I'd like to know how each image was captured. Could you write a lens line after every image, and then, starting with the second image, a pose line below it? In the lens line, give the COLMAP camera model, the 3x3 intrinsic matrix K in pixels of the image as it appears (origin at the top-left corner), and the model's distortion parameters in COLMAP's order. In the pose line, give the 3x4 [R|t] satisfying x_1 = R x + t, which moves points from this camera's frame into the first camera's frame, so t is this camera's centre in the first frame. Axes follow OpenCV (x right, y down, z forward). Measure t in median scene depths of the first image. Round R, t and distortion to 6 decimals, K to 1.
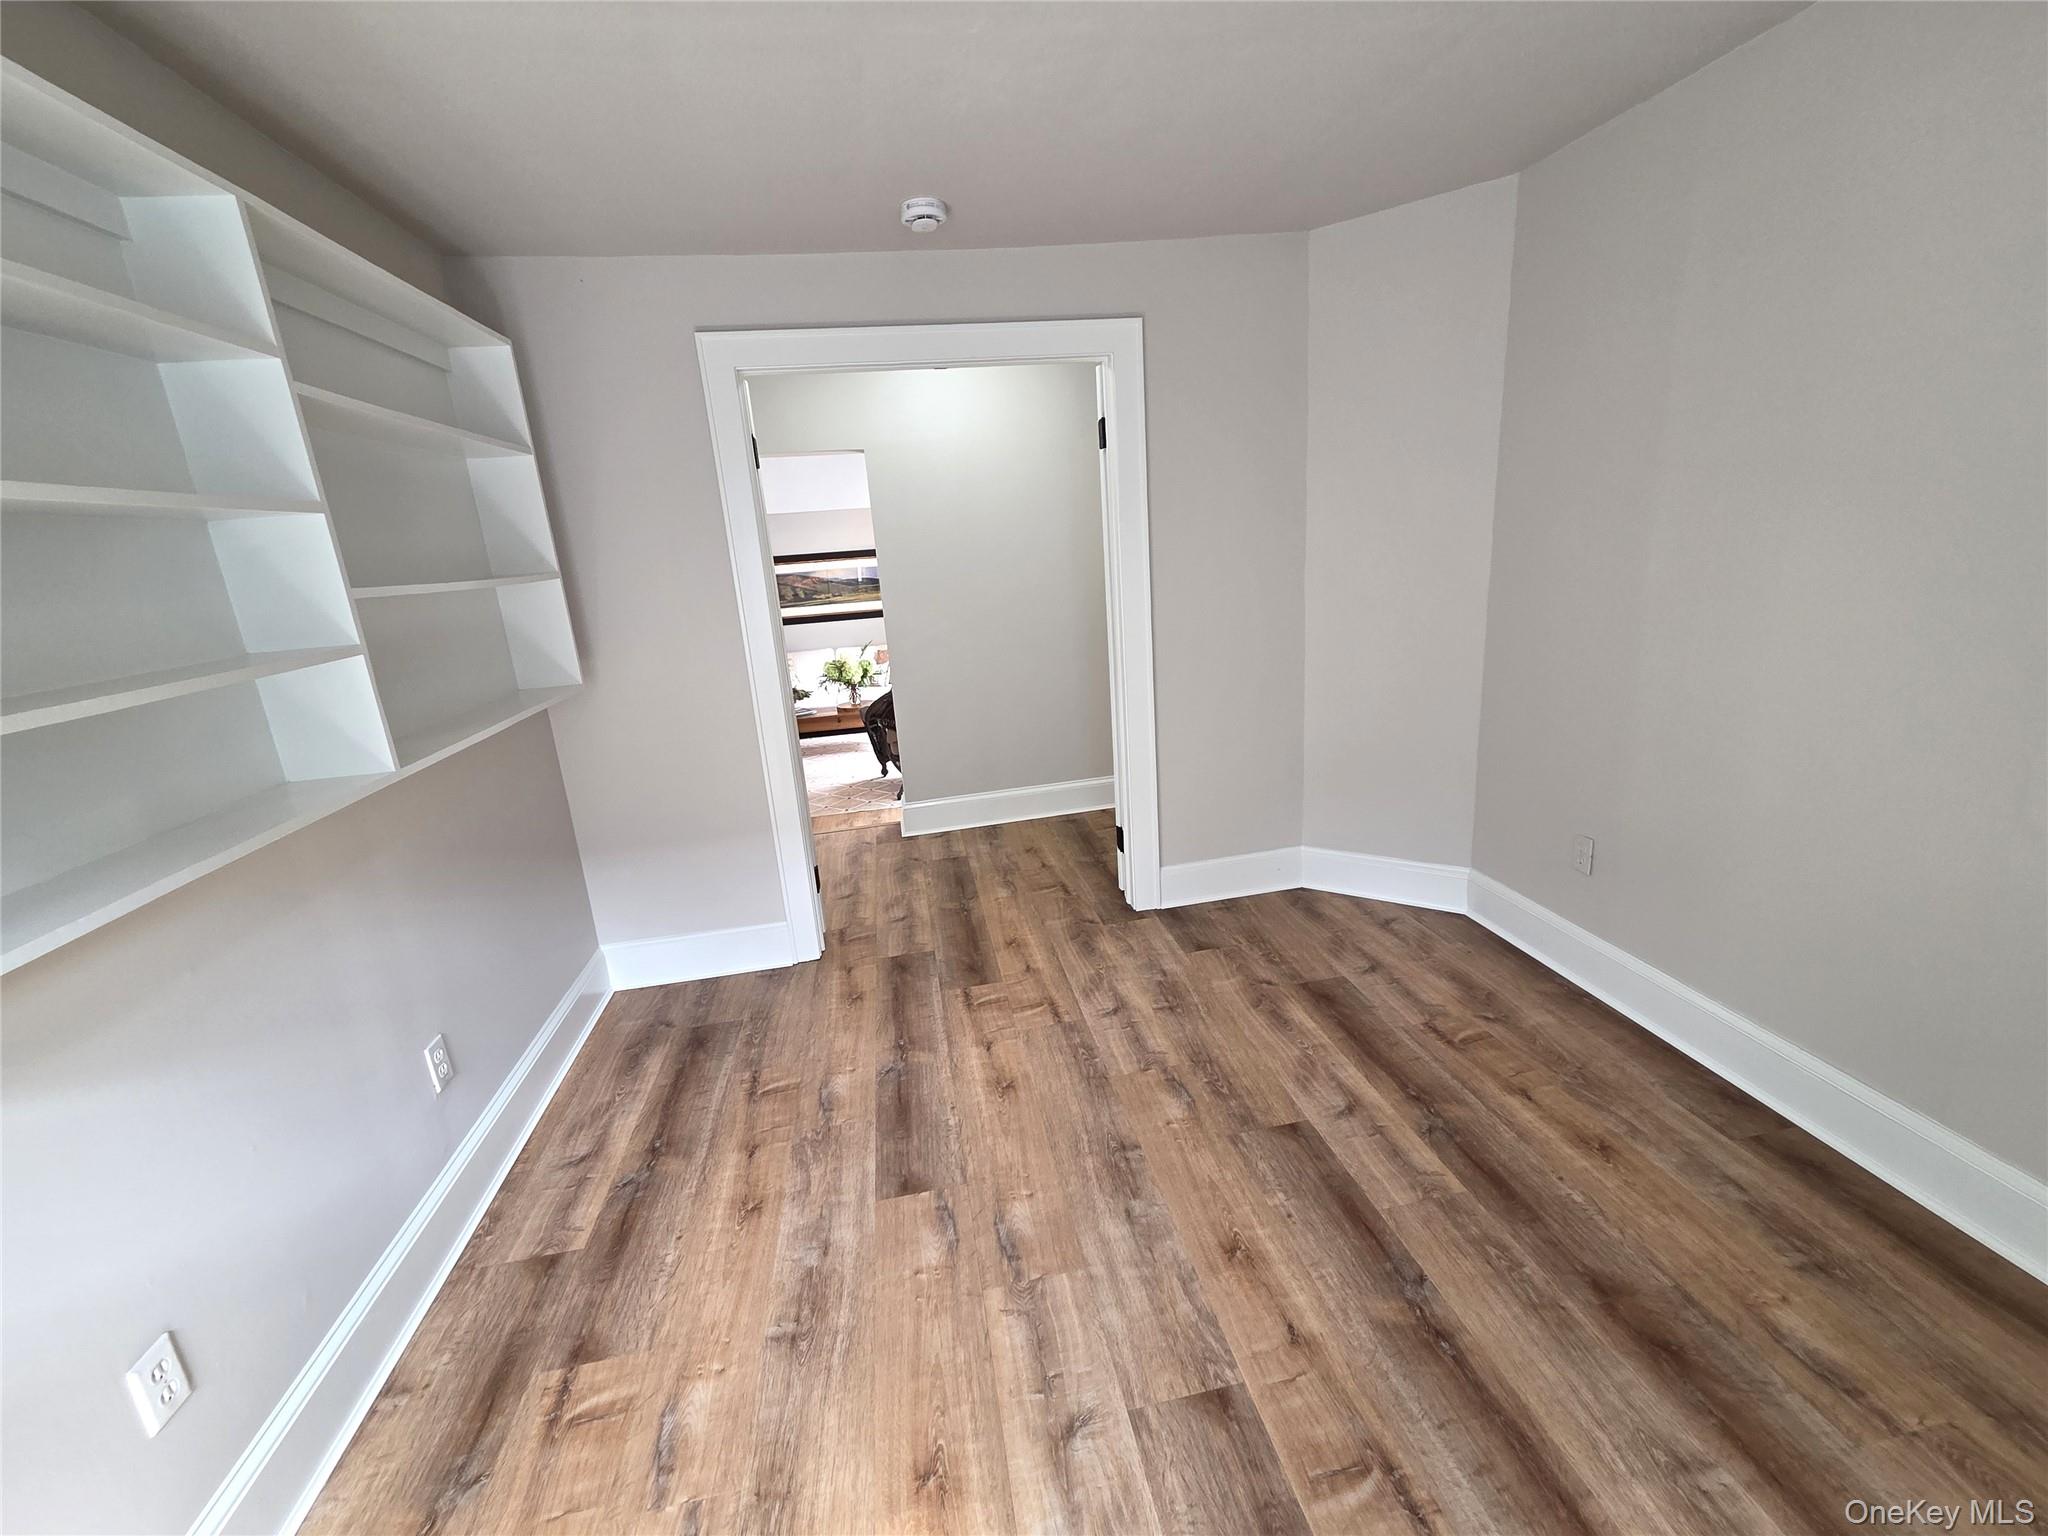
lens RADIAL K [[840.2, 0, 1025.0], [0, 840.2, 767.4], [0, 0, 1]] dist [0.002846, -0.000251]
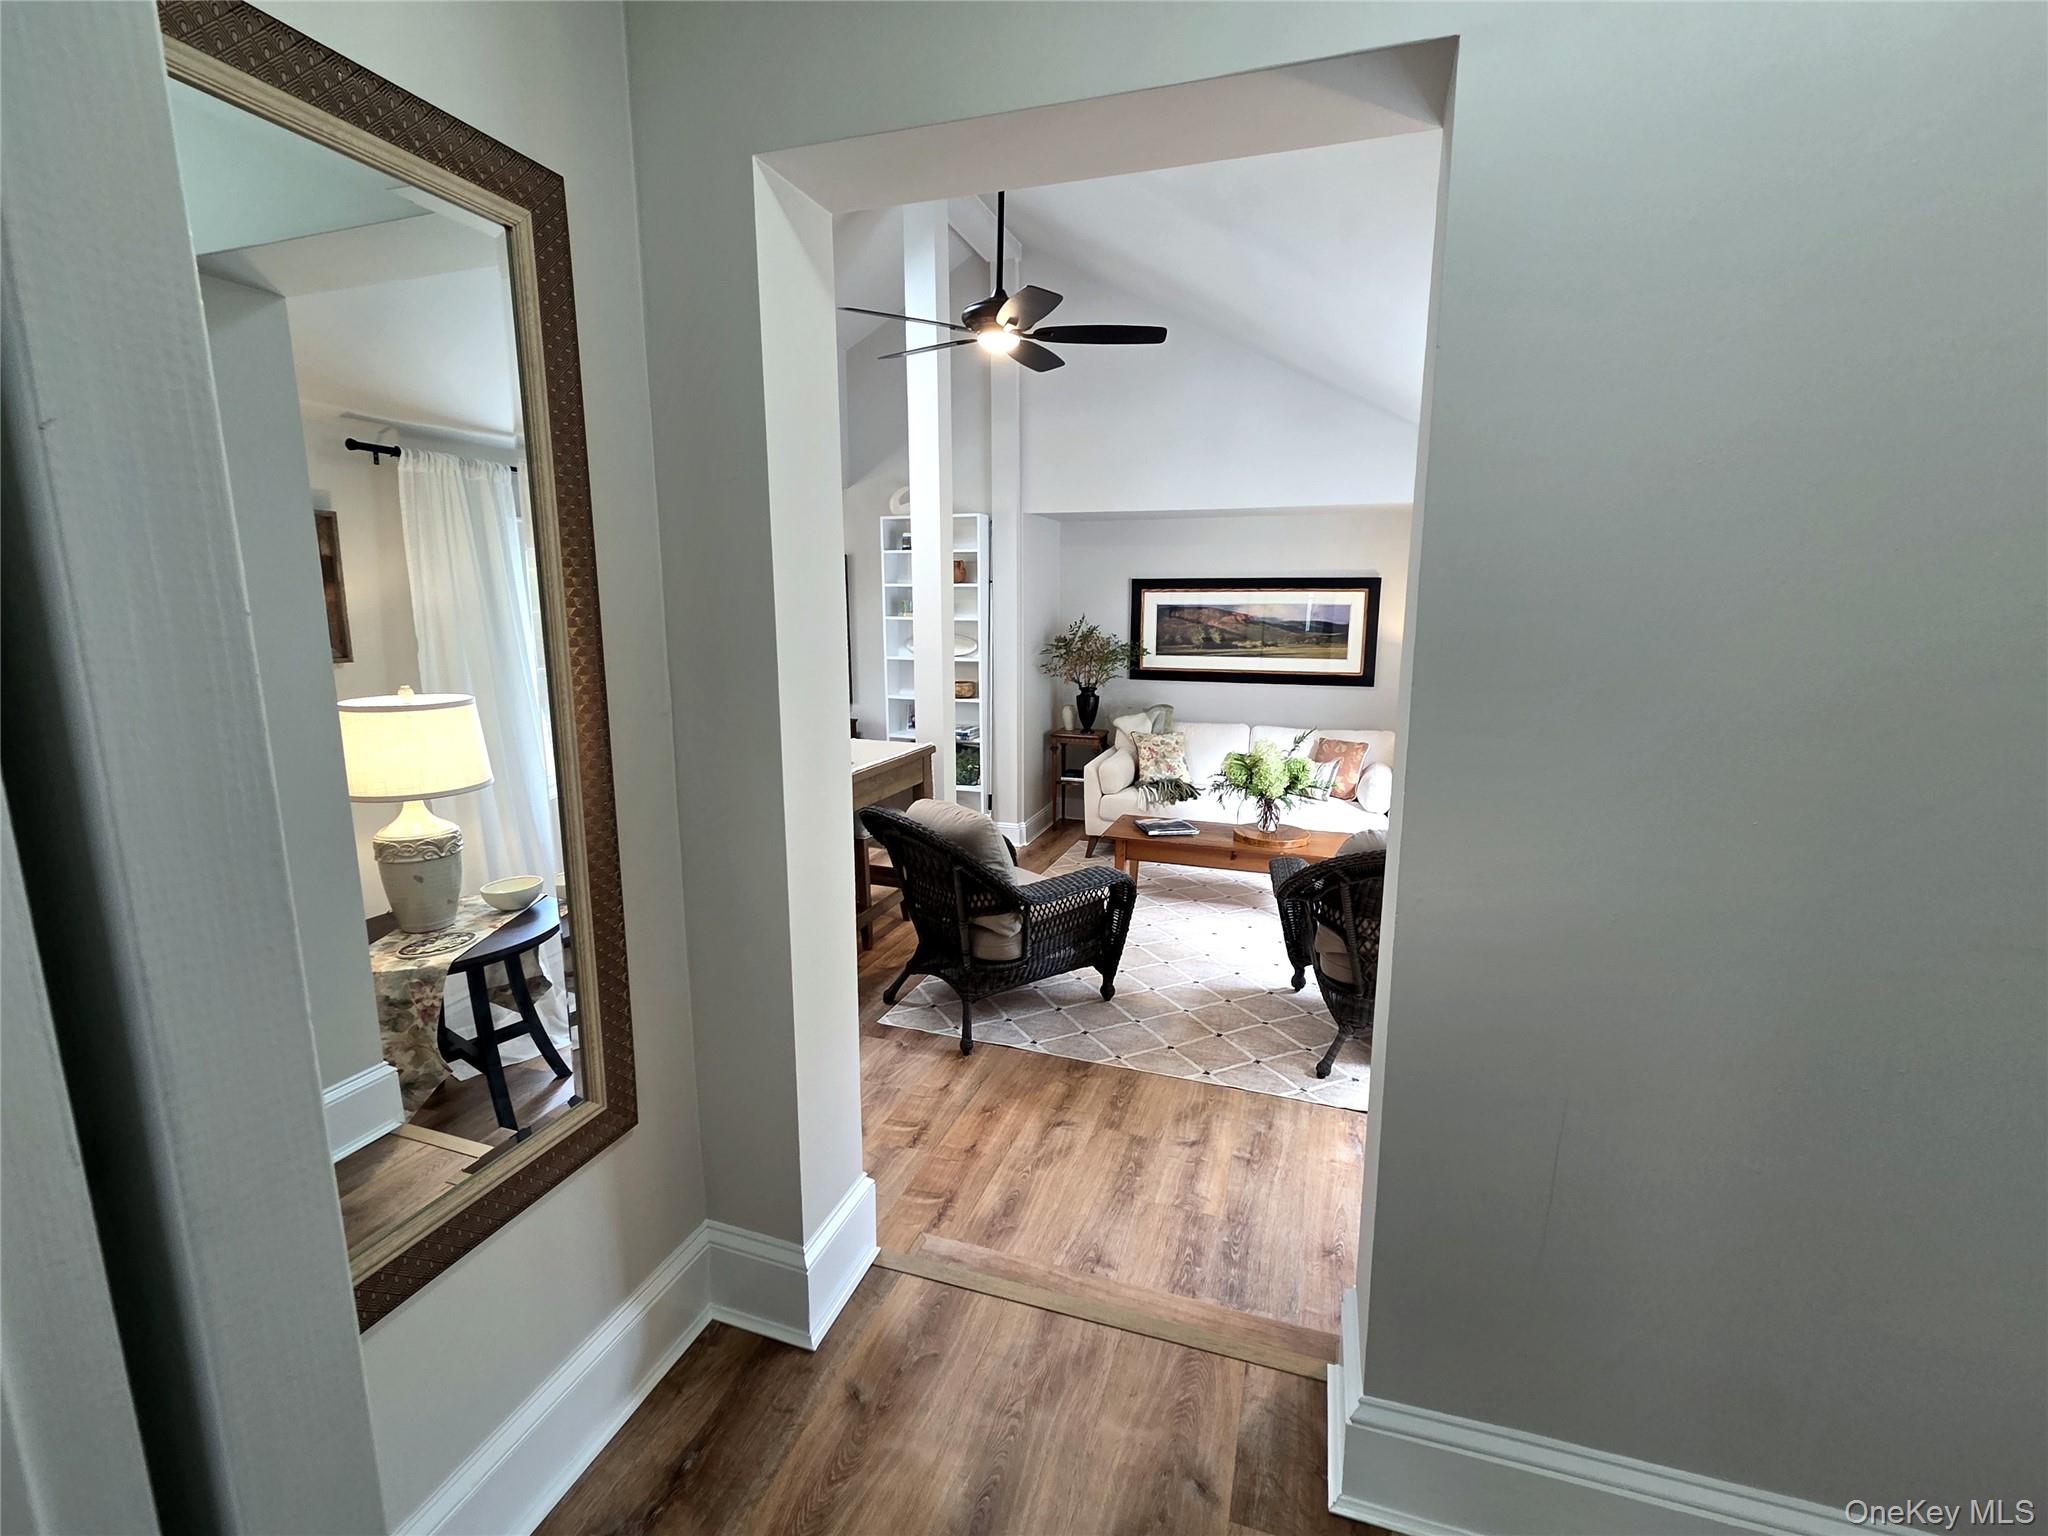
lens RADIAL K [[840.2, 0, 1027.7], [0, 840.2, 756.9], [0, 0, 1]] dist [0.002846, -0.000251]
pose [[0.872565, 0.154083, -0.463560, -0.099043], [-0.183874, 0.982757, -0.019449, -0.098274], [0.452571, 0.102207, 0.885852, 0.474697]]
